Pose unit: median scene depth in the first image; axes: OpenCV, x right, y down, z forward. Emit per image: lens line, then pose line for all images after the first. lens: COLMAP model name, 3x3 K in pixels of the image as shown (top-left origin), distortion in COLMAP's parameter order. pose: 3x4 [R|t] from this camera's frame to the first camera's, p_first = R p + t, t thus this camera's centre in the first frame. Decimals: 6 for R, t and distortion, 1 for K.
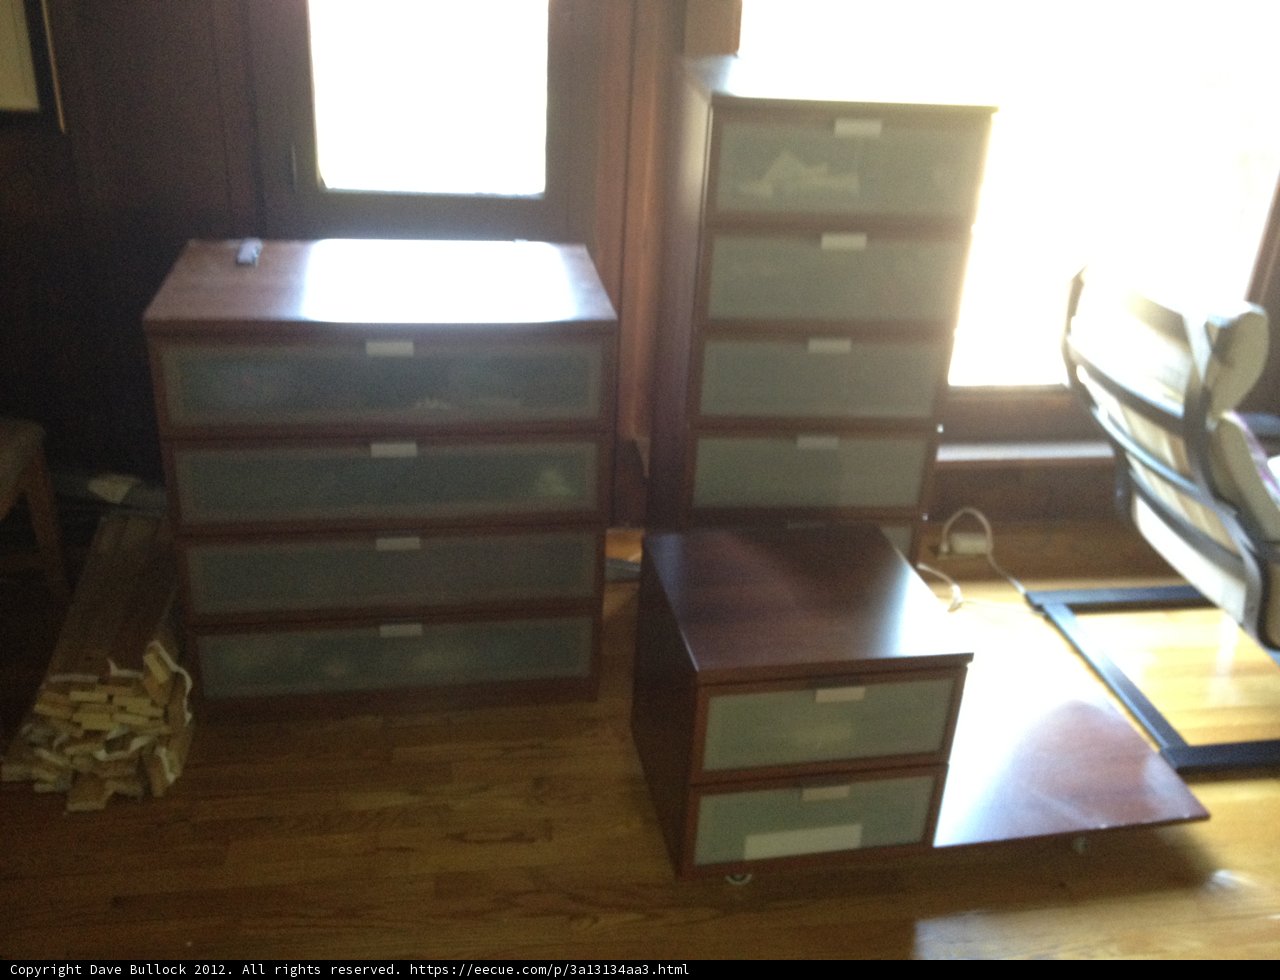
lens RADIAL K [[1205.0, 0, 678.6], [0, 1205.0, 489.6], [0, 0, 1]] dist [-0.011285, -0.016053]
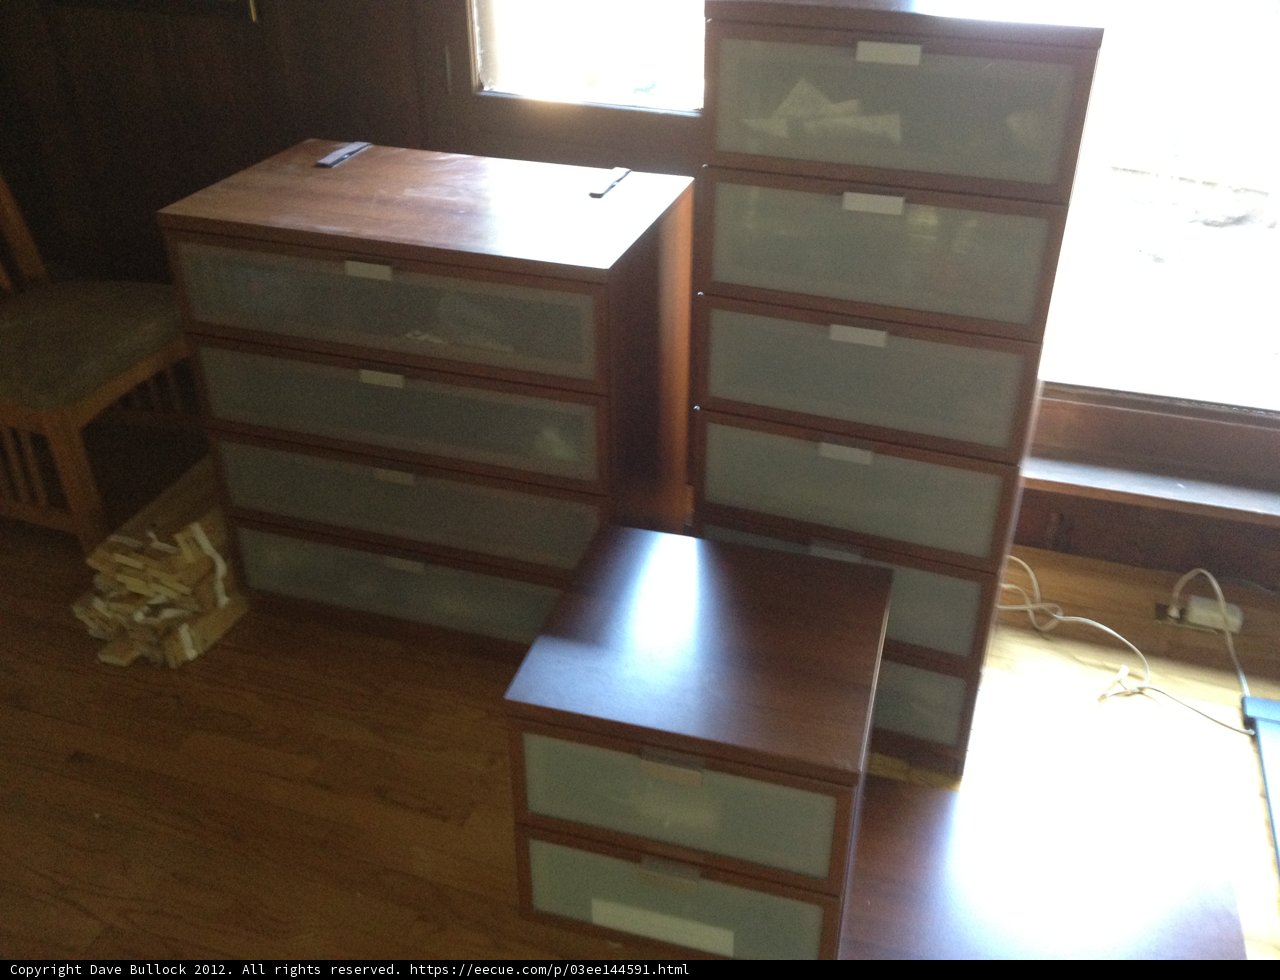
lens RADIAL K [[1205.0, 0, 678.6], [0, 1205.0, 489.6], [0, 0, 1]] dist [-0.011285, -0.016053]
pose [[0.883154, 0.198910, -0.424823, 0.377794], [-0.168111, 0.979698, 0.109231, -0.088502], [0.437925, -0.025050, 0.898662, 0.249387]]
